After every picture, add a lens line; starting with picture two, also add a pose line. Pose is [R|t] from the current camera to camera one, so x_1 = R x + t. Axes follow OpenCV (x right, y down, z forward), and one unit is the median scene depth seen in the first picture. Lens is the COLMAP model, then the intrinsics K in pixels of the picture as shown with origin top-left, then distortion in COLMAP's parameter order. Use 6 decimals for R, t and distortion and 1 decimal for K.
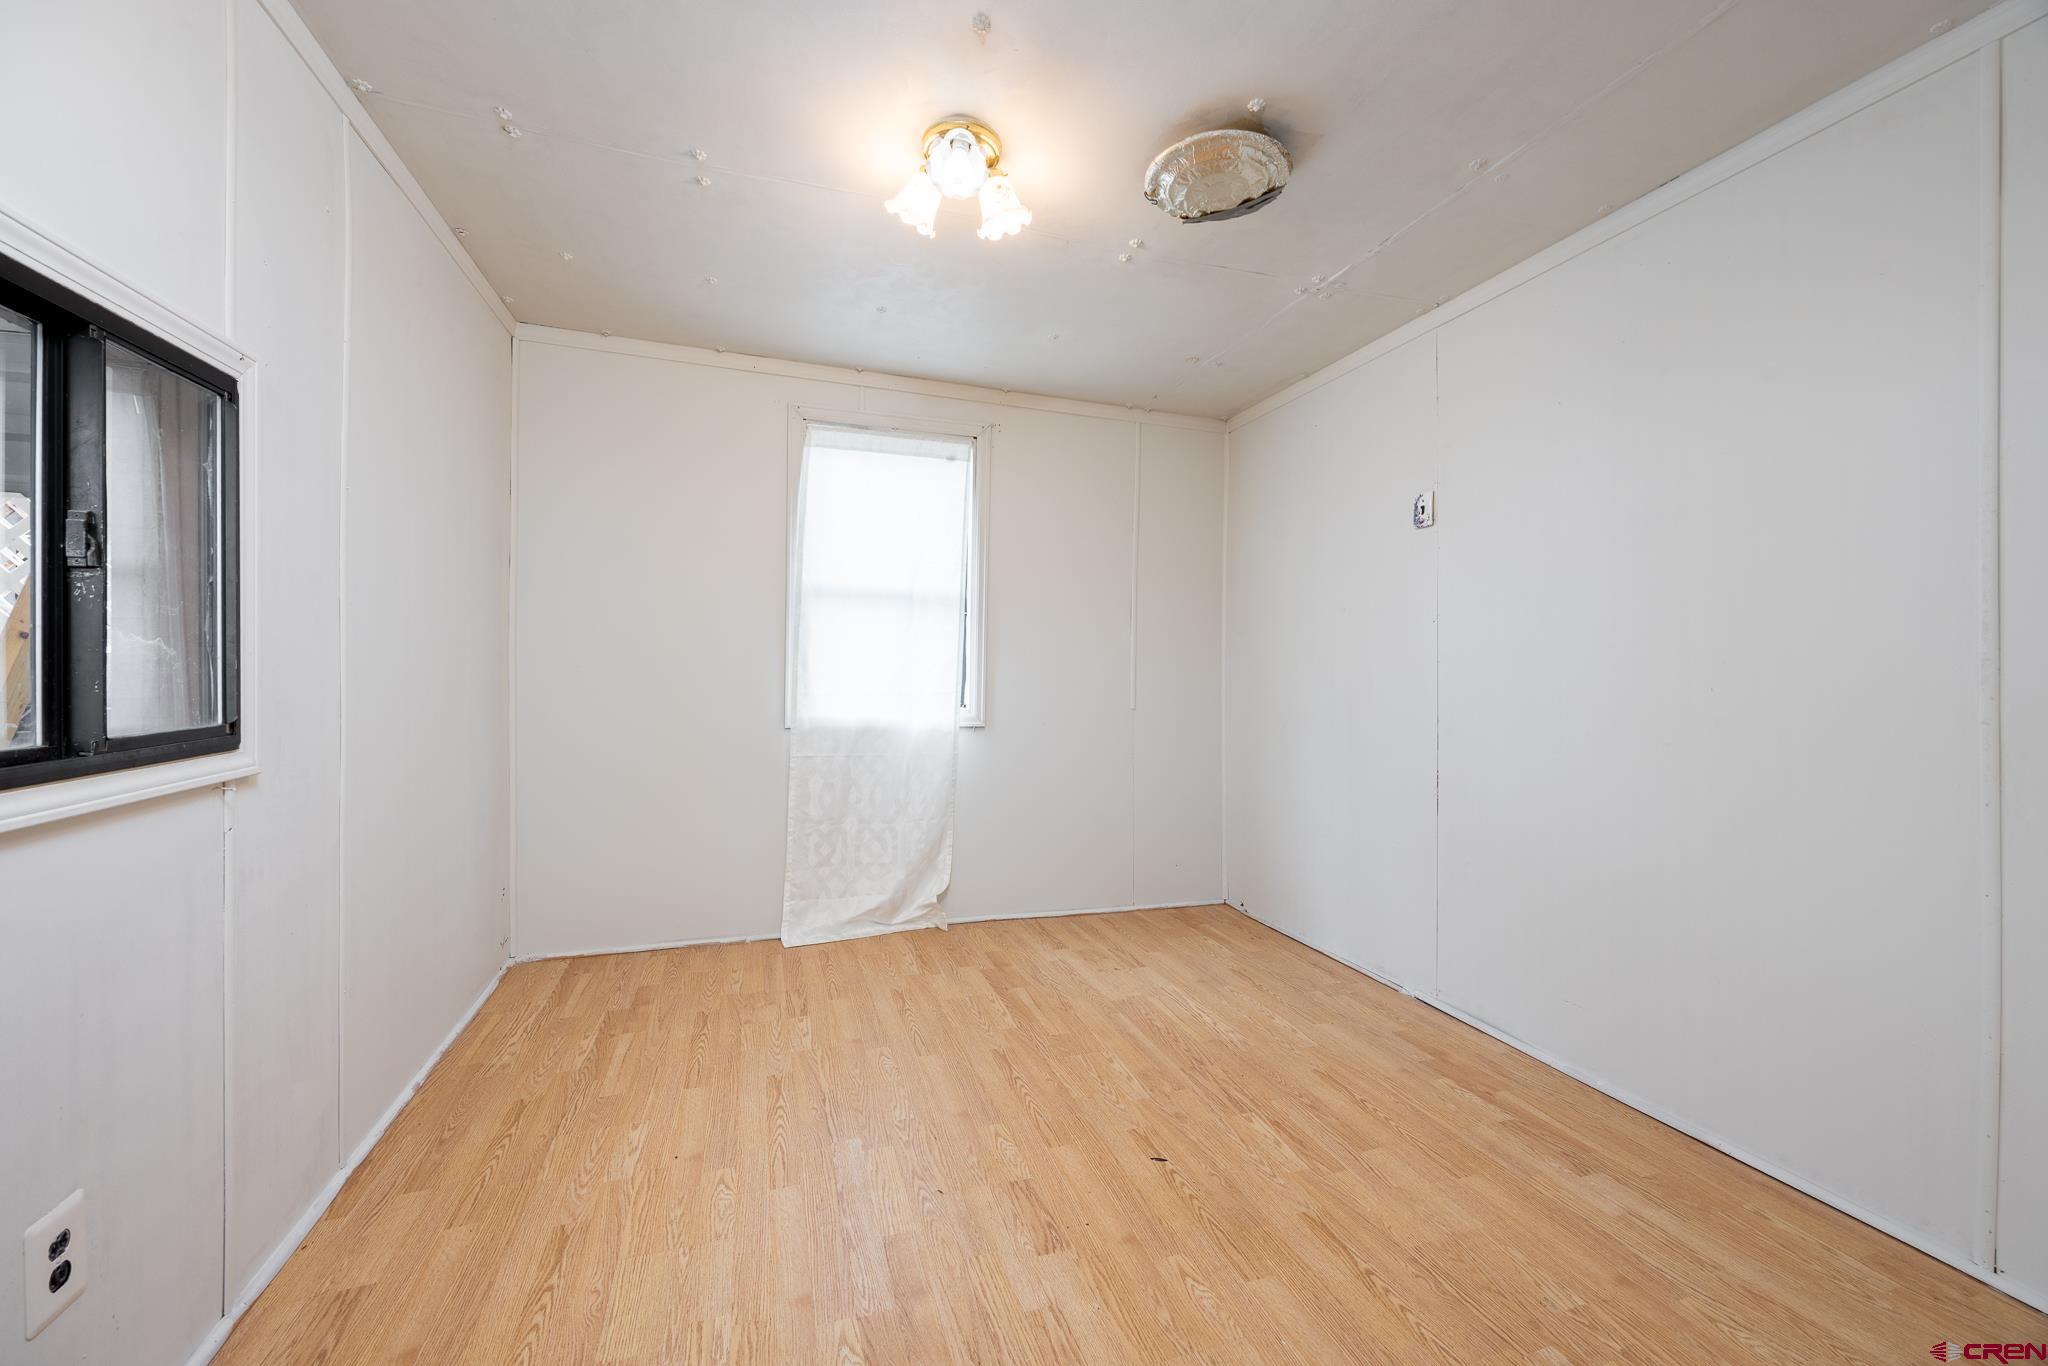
lens RADIAL K [[792.7, 0, 1020.8], [0, 792.7, 675.2], [0, 0, 1]] dist [-0.005800, 0.000715]
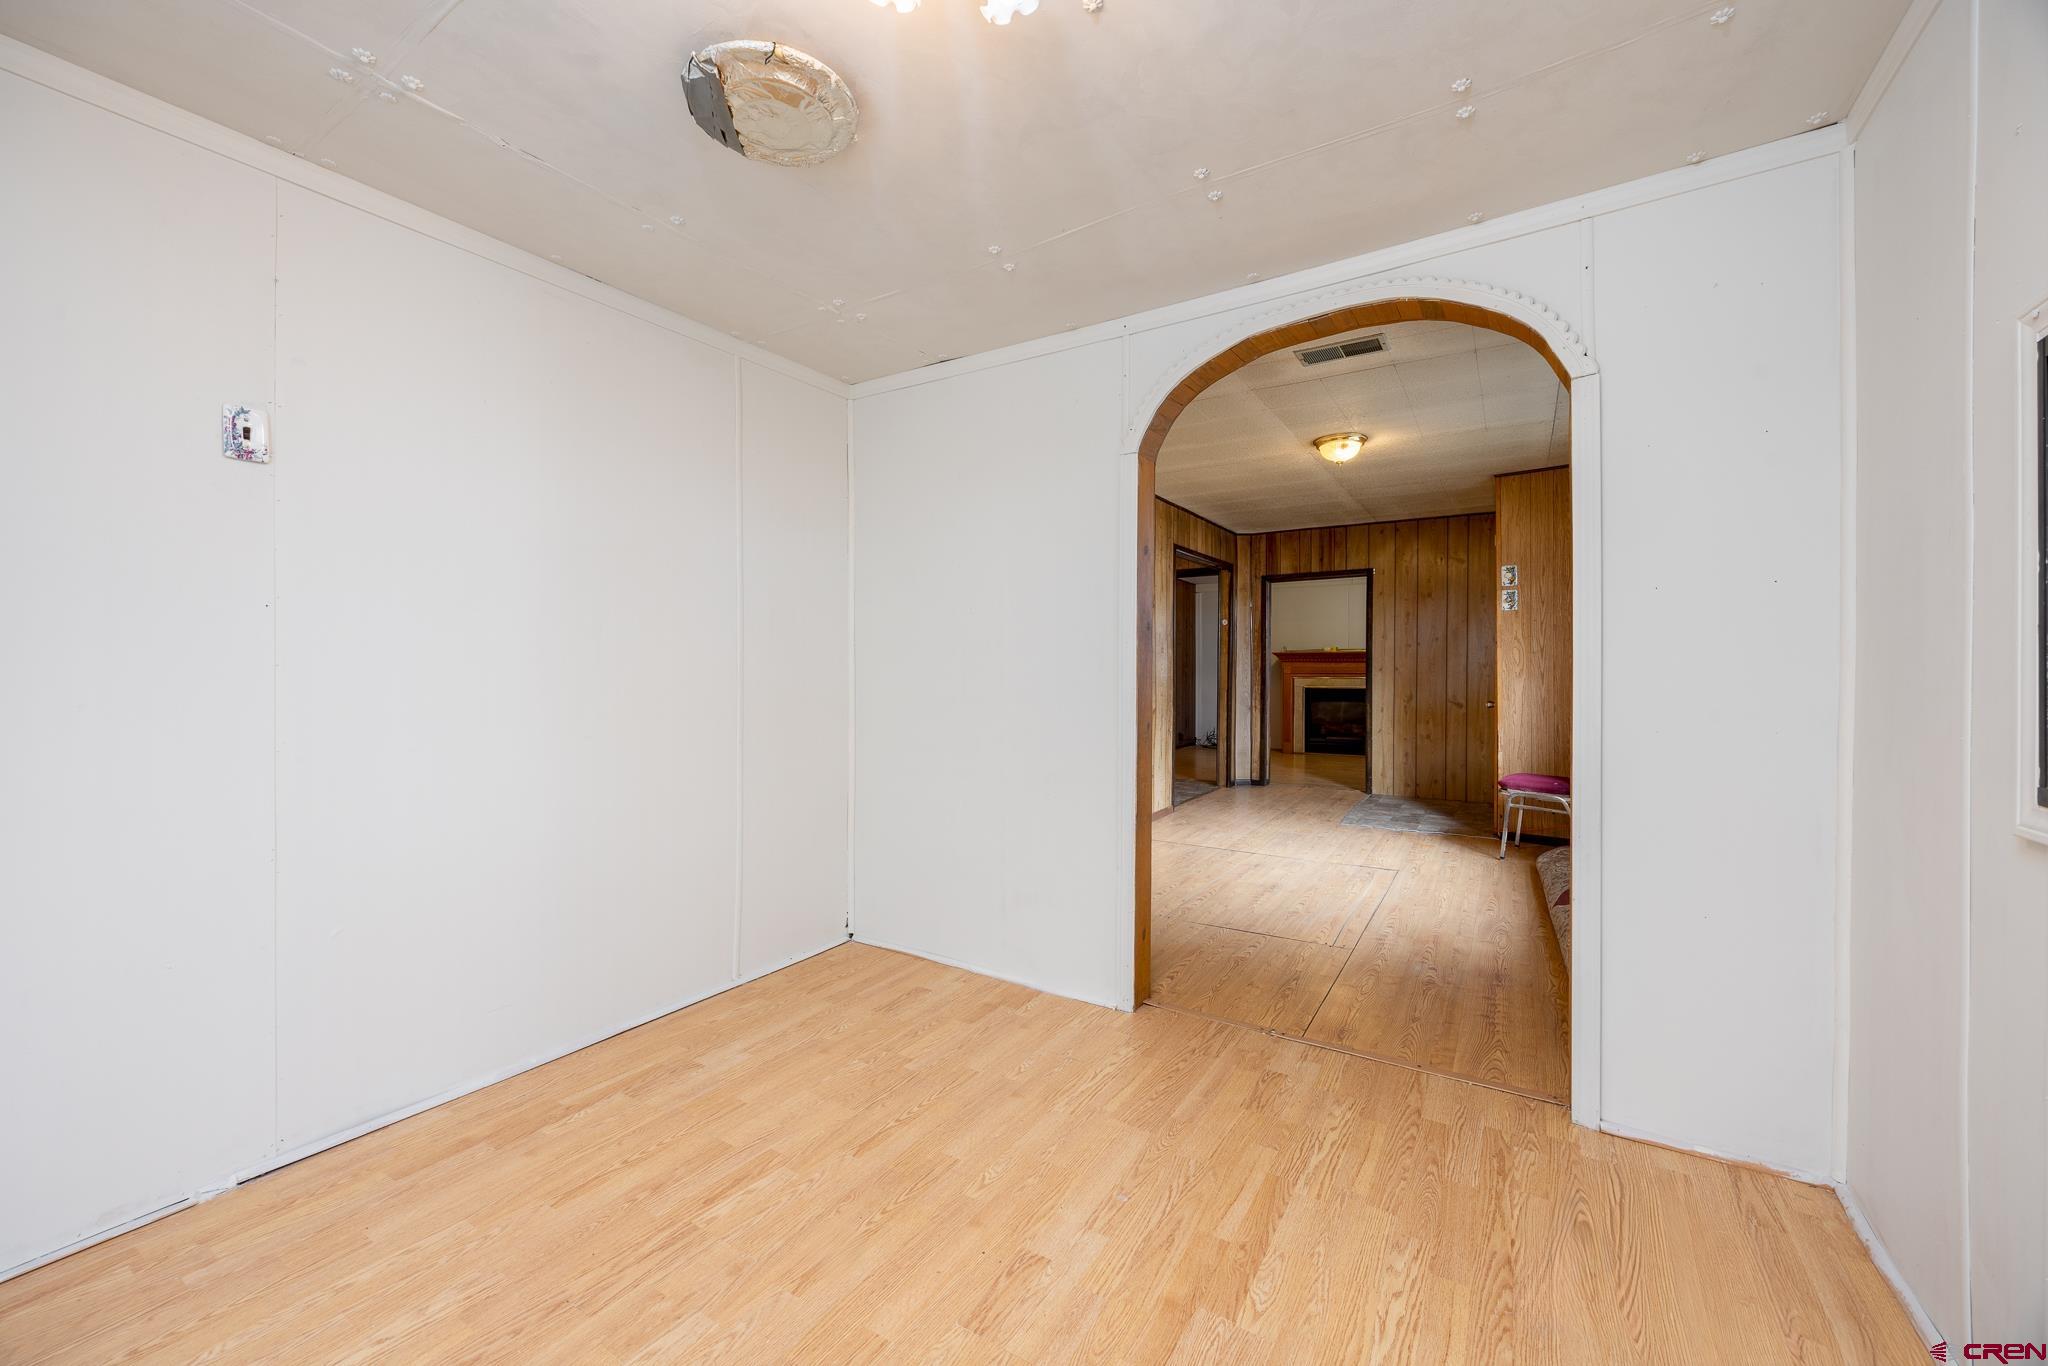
lens RADIAL K [[792.7, 0, 1018.5], [0, 792.7, 677.0], [0, 0, 1]] dist [-0.005800, 0.000715]
pose [[-0.630549, -0.012881, 0.776042, -0.600181], [0.000873, 0.999850, 0.017305, -0.026980], [-0.776149, 0.011590, -0.630443, 1.369095]]
